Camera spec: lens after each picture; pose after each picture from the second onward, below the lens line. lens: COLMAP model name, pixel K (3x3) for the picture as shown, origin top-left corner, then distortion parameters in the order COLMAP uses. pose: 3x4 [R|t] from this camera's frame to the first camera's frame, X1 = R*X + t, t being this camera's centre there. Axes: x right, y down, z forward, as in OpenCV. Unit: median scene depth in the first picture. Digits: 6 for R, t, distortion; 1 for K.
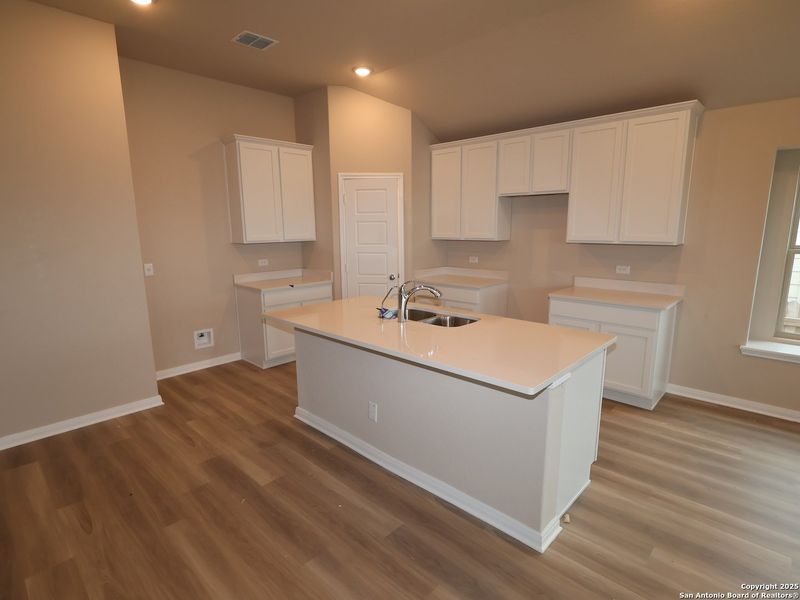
lens RADIAL K [[421.6, 0, 387.6], [0, 421.6, 296.8], [0, 0, 1]] dist [0.002844, -0.001207]
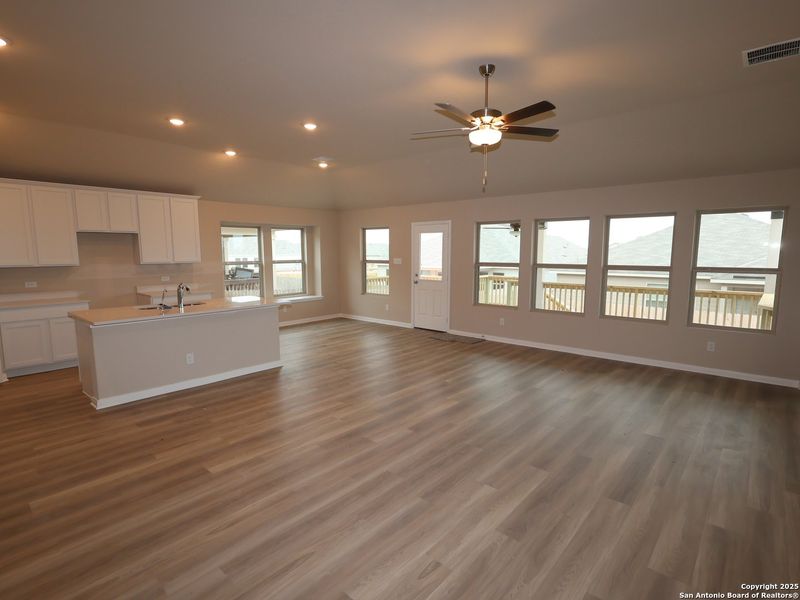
lens RADIAL K [[421.6, 0, 417.7], [0, 421.6, 296.8], [0, 0, 1]] dist [0.002844, -0.001207]
pose [[-0.072900, -0.099423, 0.992371, -1.470874], [0.177724, 0.977798, 0.111019, -0.001148], [-0.981377, 0.184461, -0.053612, 0.106051]]
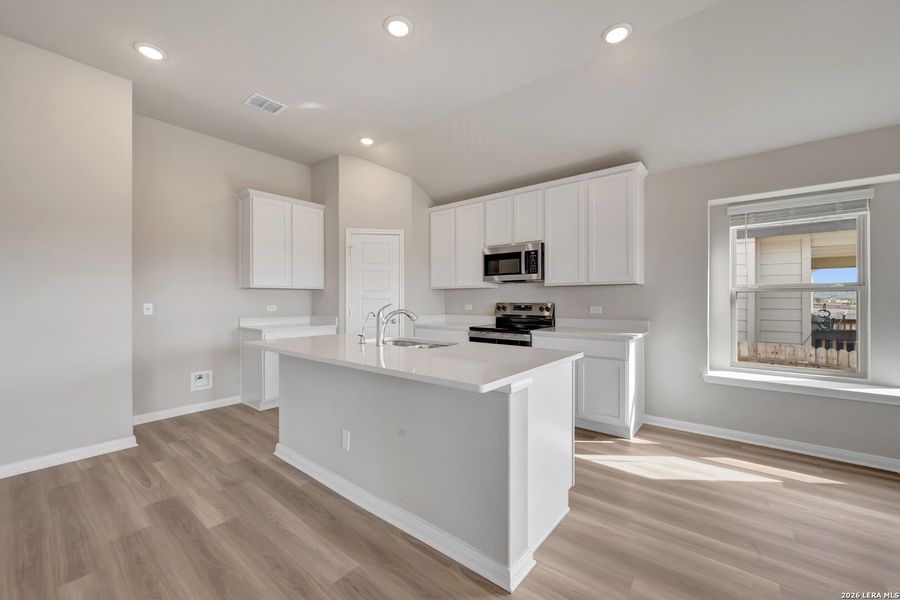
lens RADIAL K [[362.1, 0, 443.2], [0, 362.1, 296.6], [0, 0, 1]] dist [0.000722, 0.000209]
pose [[0.997030, 0.009311, 0.076449, 0.095544], [0.004693, 0.983475, -0.180981, 0.083345], [-0.076871, 0.180803, 0.980511, 0.100425]]
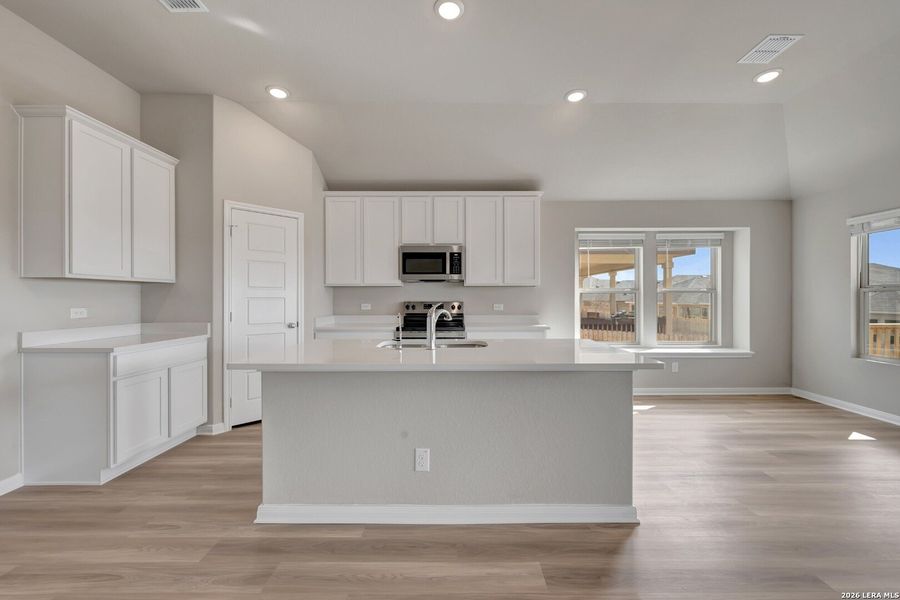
lens RADIAL K [[375.8, 0, 457.6], [0, 375.8, 294.2], [0, 0, 1]] dist [-0.001409, 0.001142]
pose [[0.713620, 0.017285, 0.700320, -0.417209], [0.115682, 0.983063, -0.142143, 0.053765], [-0.690915, 0.182451, 0.699534, 0.310590]]
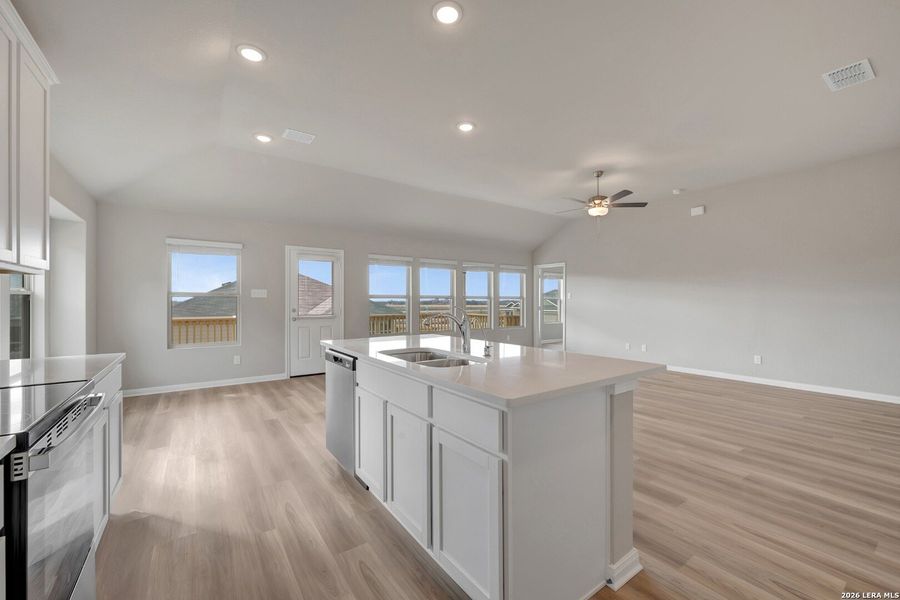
lens RADIAL K [[362.1, 0, 444.8], [0, 362.1, 300.2], [0, 0, 1]] dist [0.000722, 0.000209]
pose [[-0.983479, 0.007386, 0.180872, -0.049732], [0.039171, 0.984177, 0.172805, -0.170067], [-0.176733, 0.177035, -0.968207, 1.472966]]
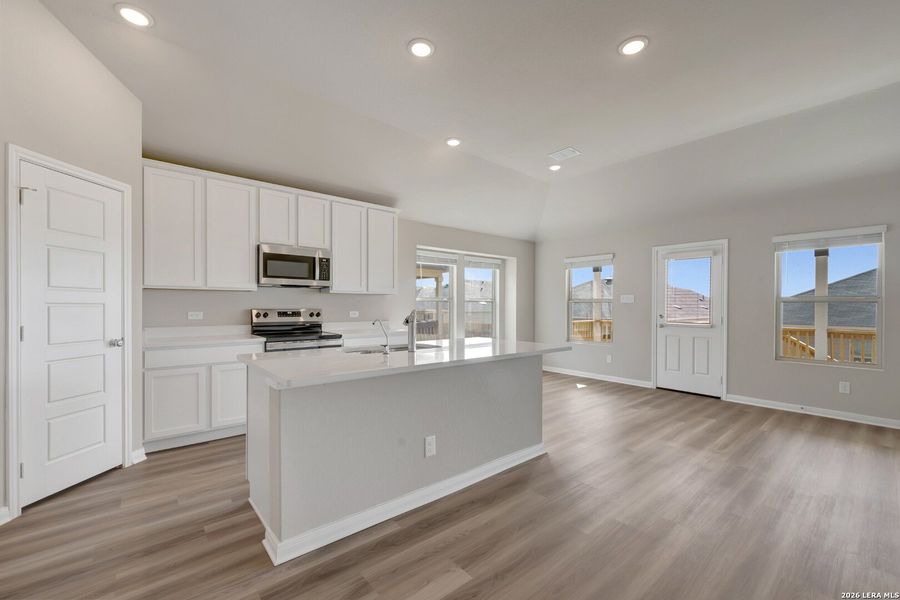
lens RADIAL K [[375.8, 0, 466.3], [0, 375.8, 305.0], [0, 0, 1]] dist [-0.001409, 0.001142]
pose [[0.073676, 0.014044, 0.997183, -0.718754], [0.170156, 0.985062, -0.026445, -0.003579], [-0.982659, 0.171625, 0.070186, 0.661370]]
